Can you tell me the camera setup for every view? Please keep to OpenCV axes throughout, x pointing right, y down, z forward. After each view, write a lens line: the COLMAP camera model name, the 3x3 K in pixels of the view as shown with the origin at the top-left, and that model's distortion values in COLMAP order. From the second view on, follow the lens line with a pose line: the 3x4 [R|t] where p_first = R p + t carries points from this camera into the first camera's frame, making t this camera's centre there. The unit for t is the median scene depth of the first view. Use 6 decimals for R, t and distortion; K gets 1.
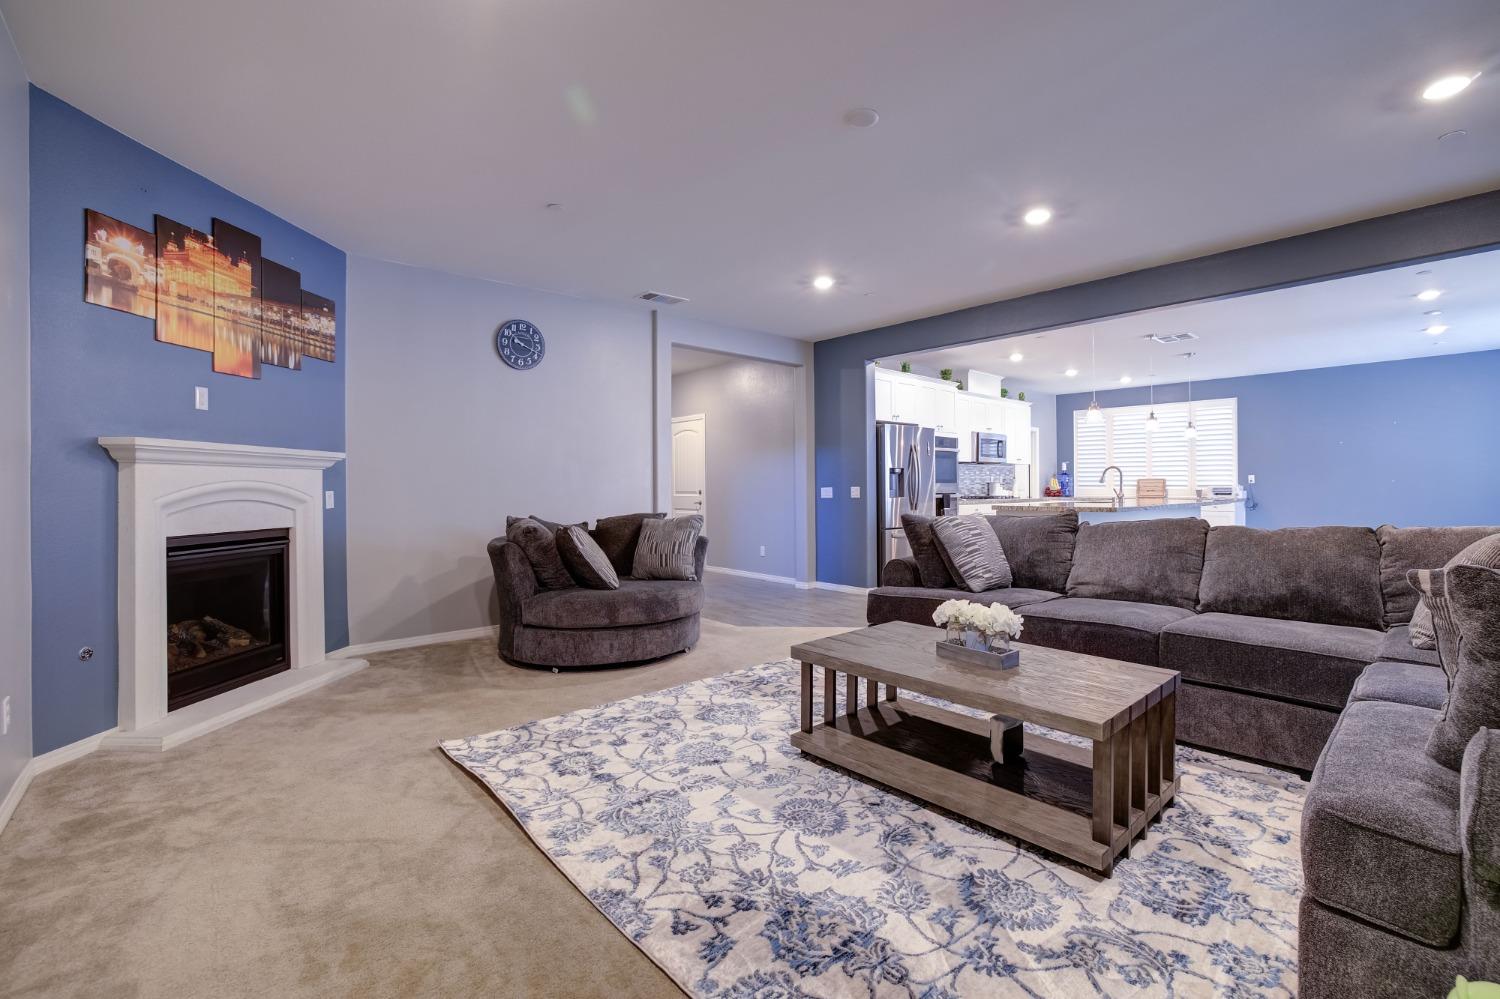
lens RADIAL K [[661.6, 0, 767.8], [0, 661.6, 485.4], [0, 0, 1]] dist [-0.025430, 0.006487]
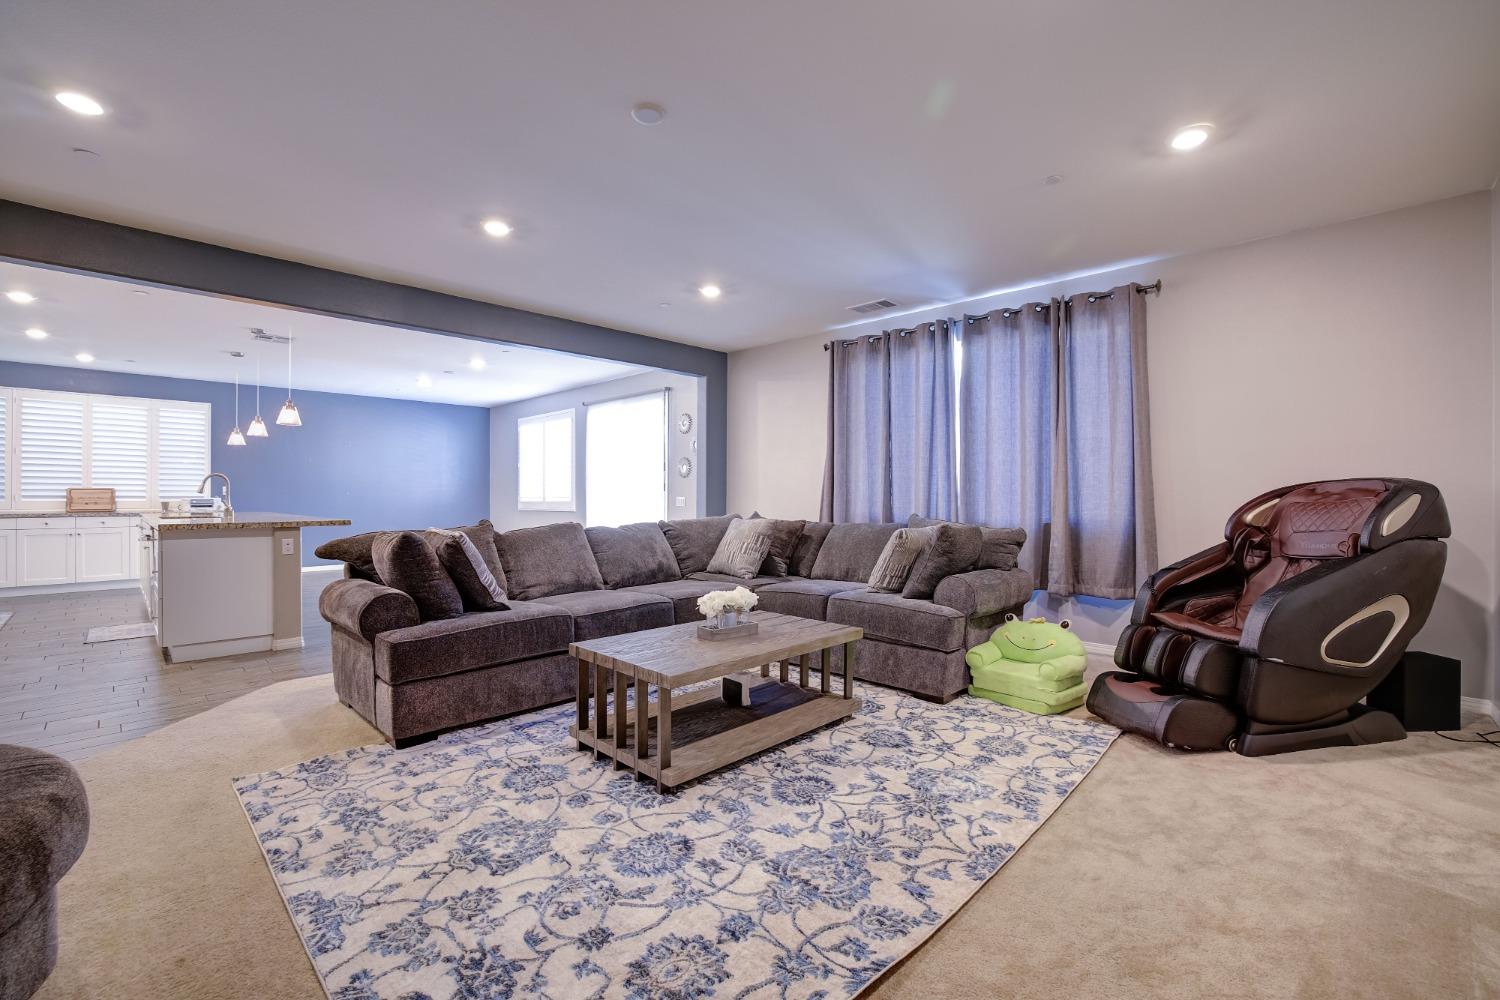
lens RADIAL K [[647.7, 0, 742.2], [0, 647.7, 505.8], [0, 0, 1]] dist [-0.028218, 0.009557]
pose [[-0.061491, -0.010922, 0.998048, -0.678340], [-0.003183, 0.999937, 0.010747, 0.000512], [-0.998103, -0.002516, -0.061522, 0.771558]]
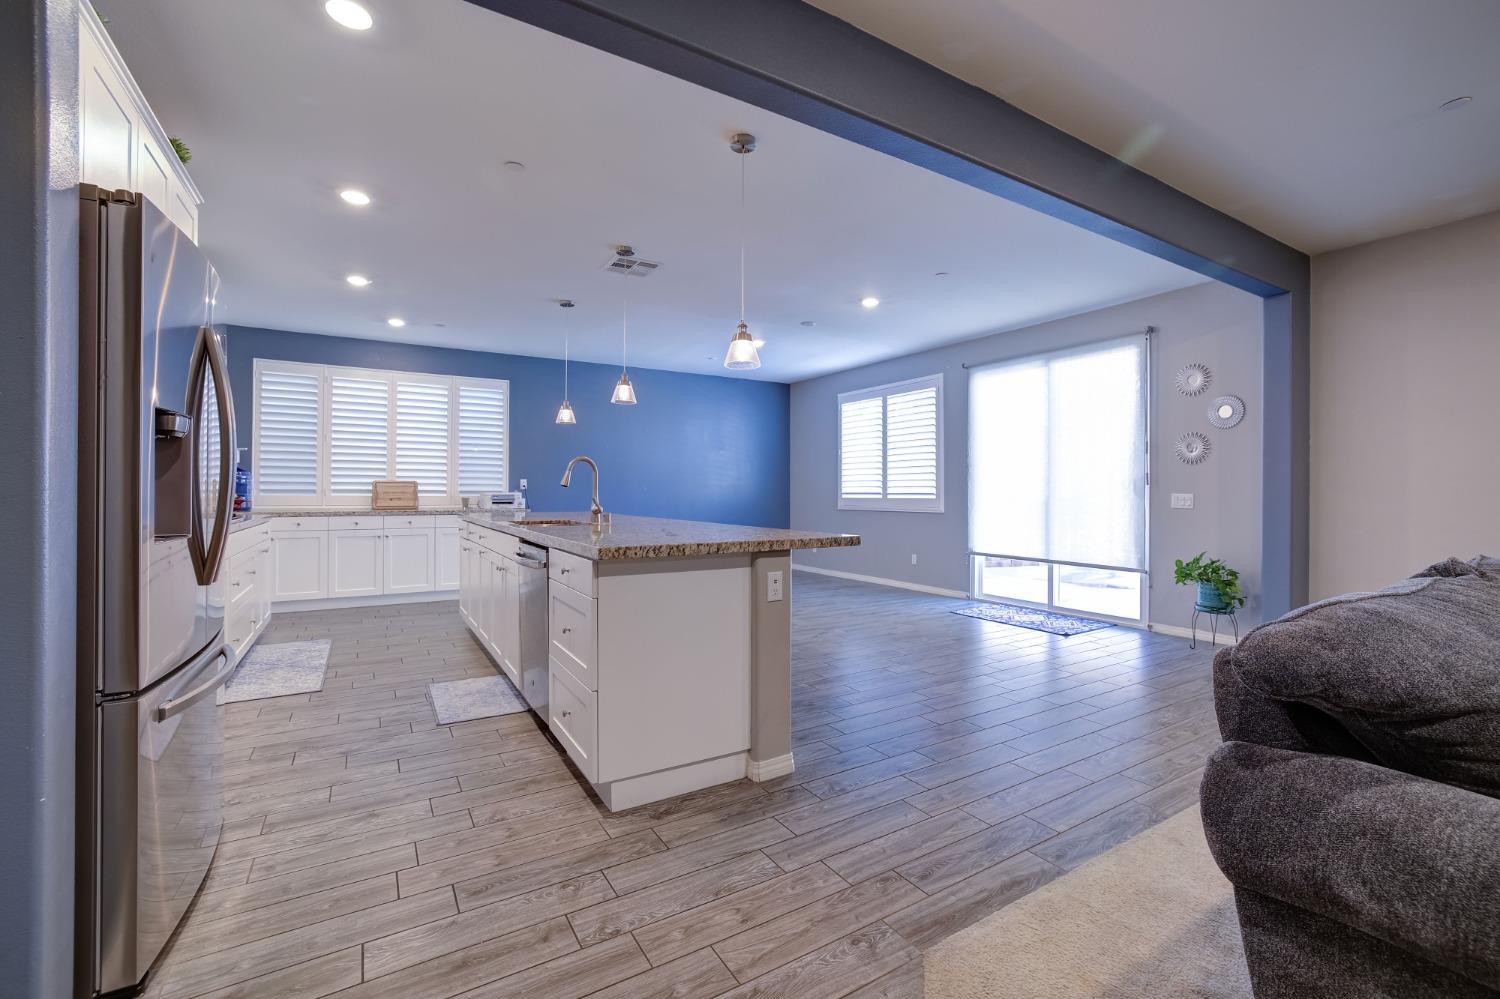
lens RADIAL K [[647.7, 0, 756.0], [0, 647.7, 496.4], [0, 0, 1]] dist [-0.028218, 0.009557]
pose [[0.176872, -0.002339, 0.984231, 0.042966], [-0.007216, 0.999967, 0.003673, 0.000650], [-0.984207, -0.007752, 0.176849, 1.577238]]
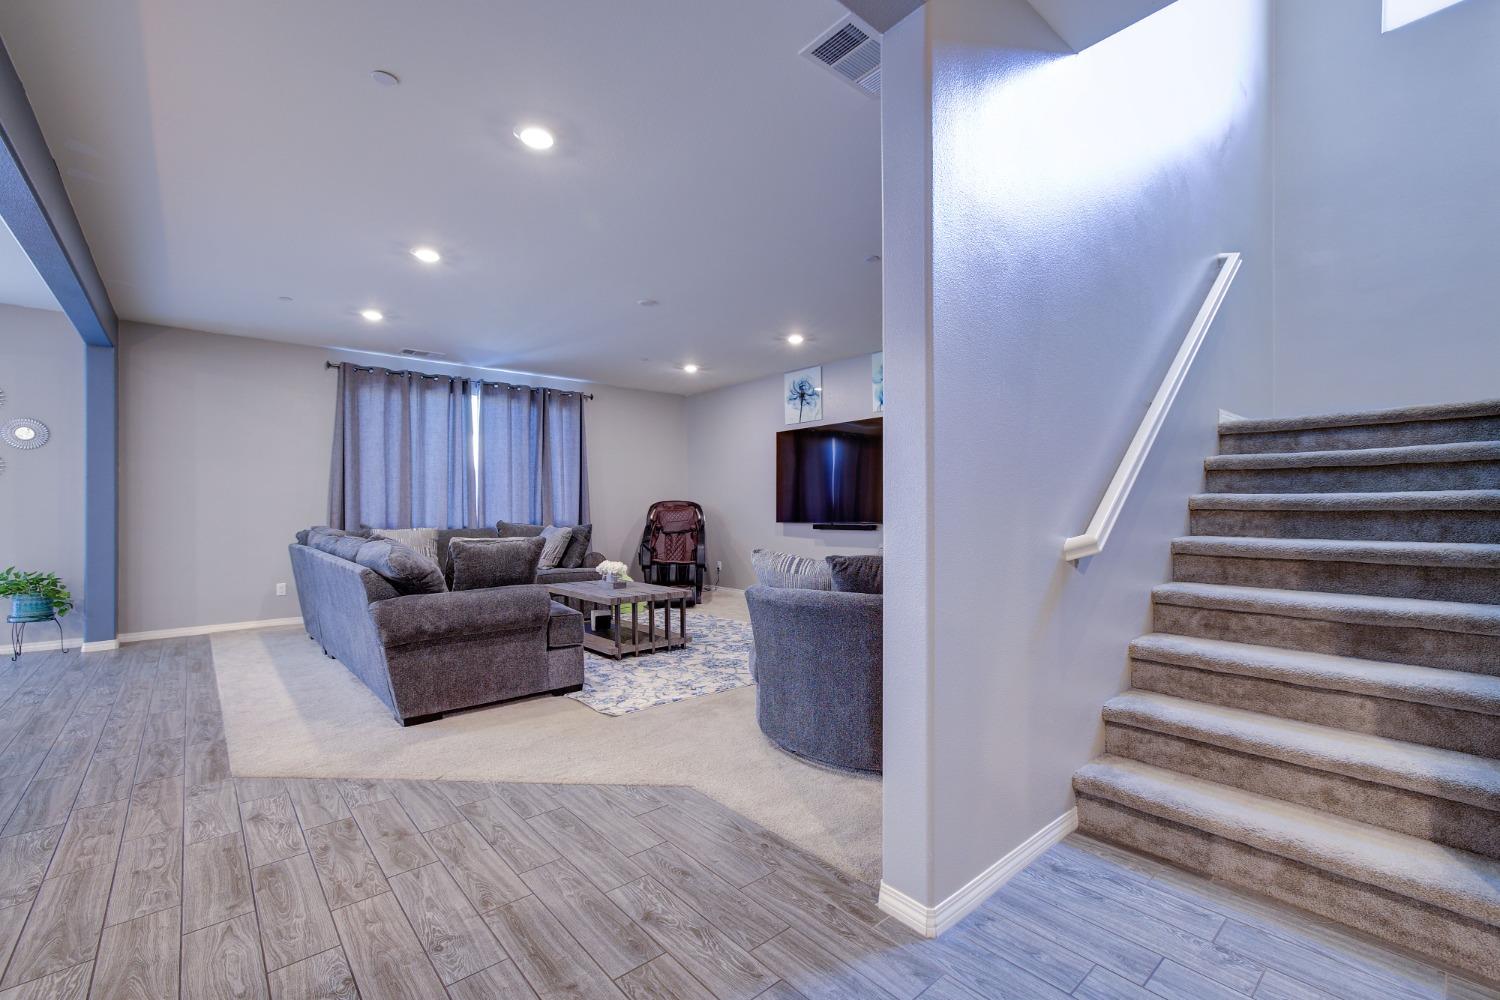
lens RADIAL K [[647.7, 0, 781.3], [0, 647.7, 505.5], [0, 0, 1]] dist [-0.028218, 0.009557]
pose [[-0.999933, 0.008305, -0.008111, -0.157869], [0.008354, 0.999947, -0.006098, 0.004433], [0.008060, -0.006165, -0.999949, 2.328688]]
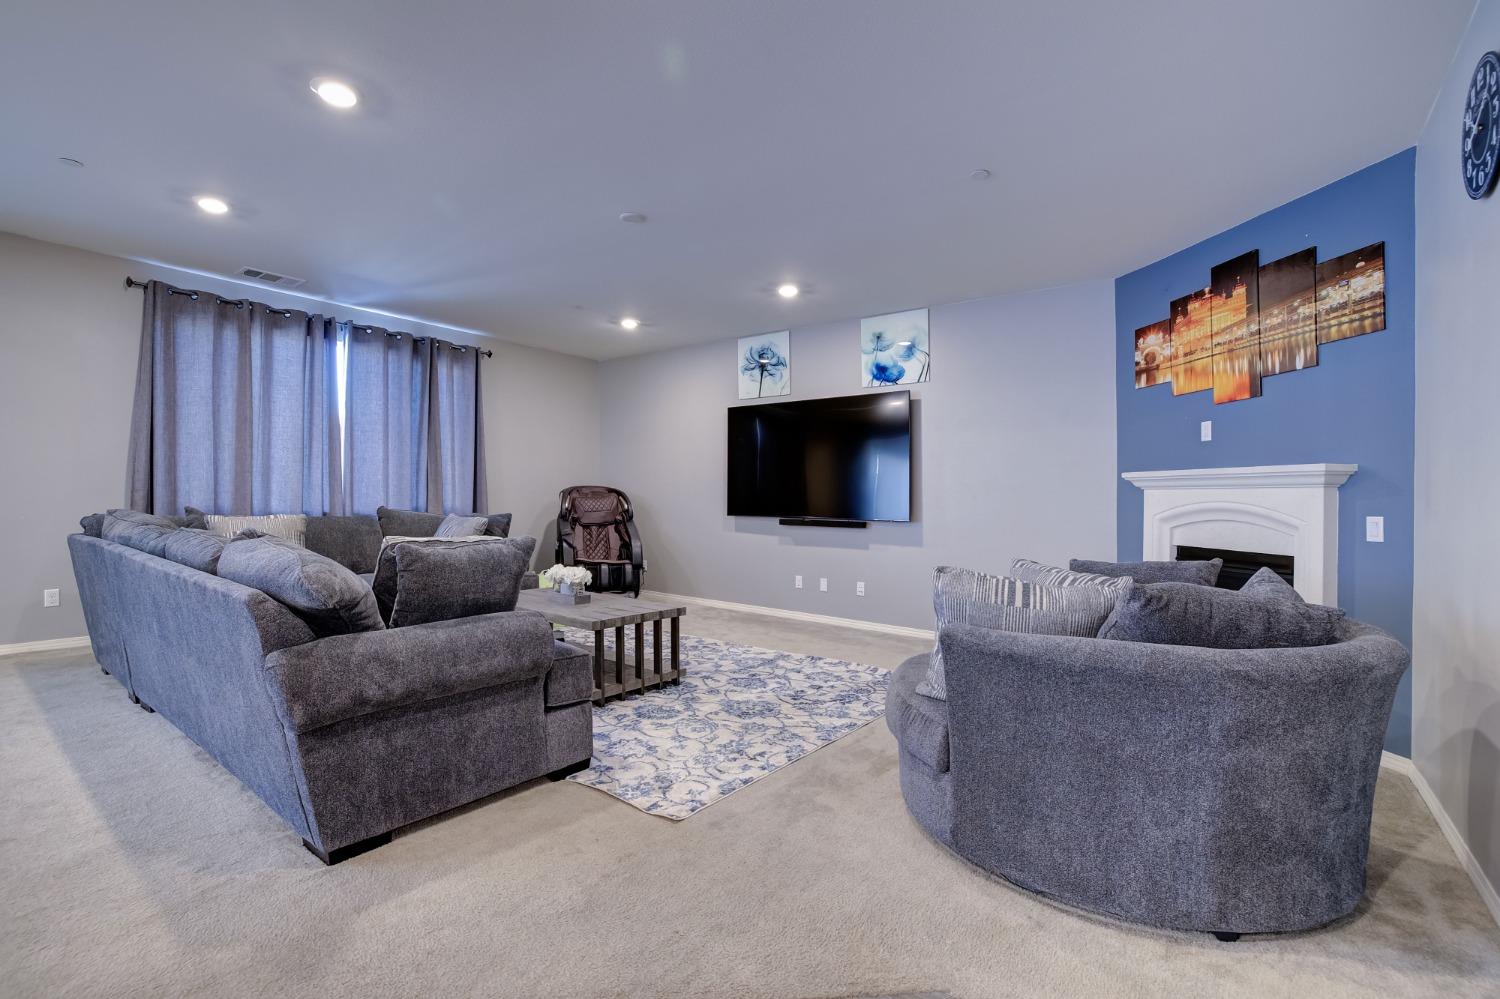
lens RADIAL K [[661.6, 0, 731.7], [0, 661.6, 507.1], [0, 0, 1]] dist [-0.025430, 0.006487]
pose [[-0.985508, -0.014404, -0.169014, 0.154079], [-0.016673, 0.999789, 0.012016, 0.001780], [0.168805, 0.014660, -0.985540, 1.978708]]
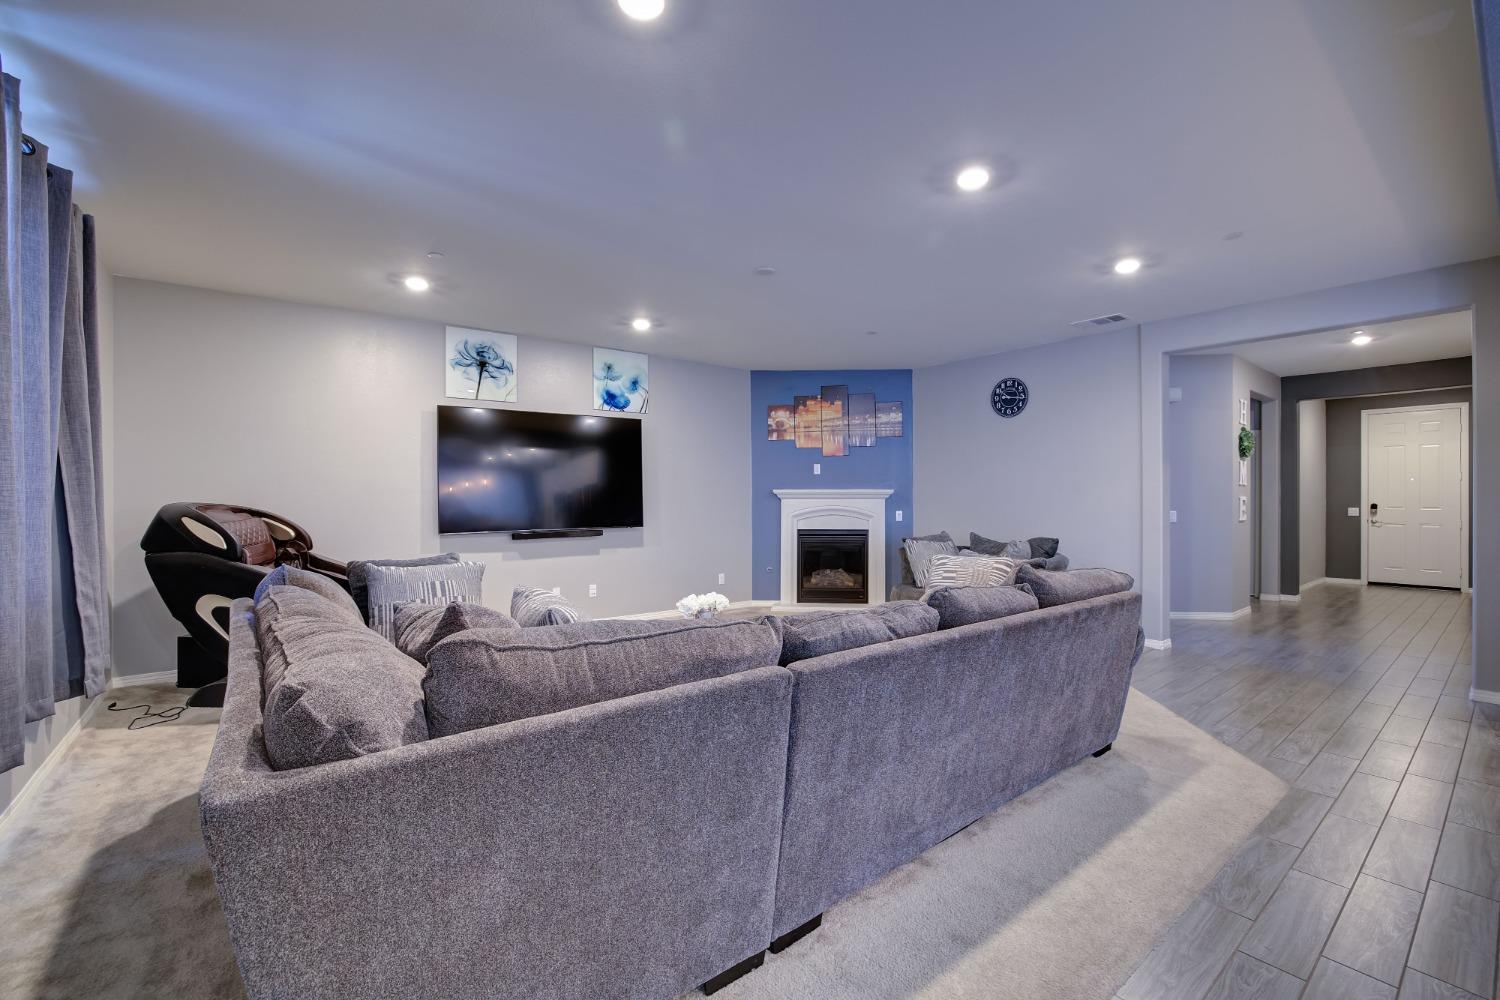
lens RADIAL K [[647.7, 0, 757.8], [0, 647.7, 490.6], [0, 0, 1]] dist [-0.028218, 0.009557]
pose [[-0.058607, -0.002052, -0.998279, 1.362291], [0.004197, 0.999989, -0.002302, -0.053786], [0.998272, -0.004324, -0.058598, 0.912320]]
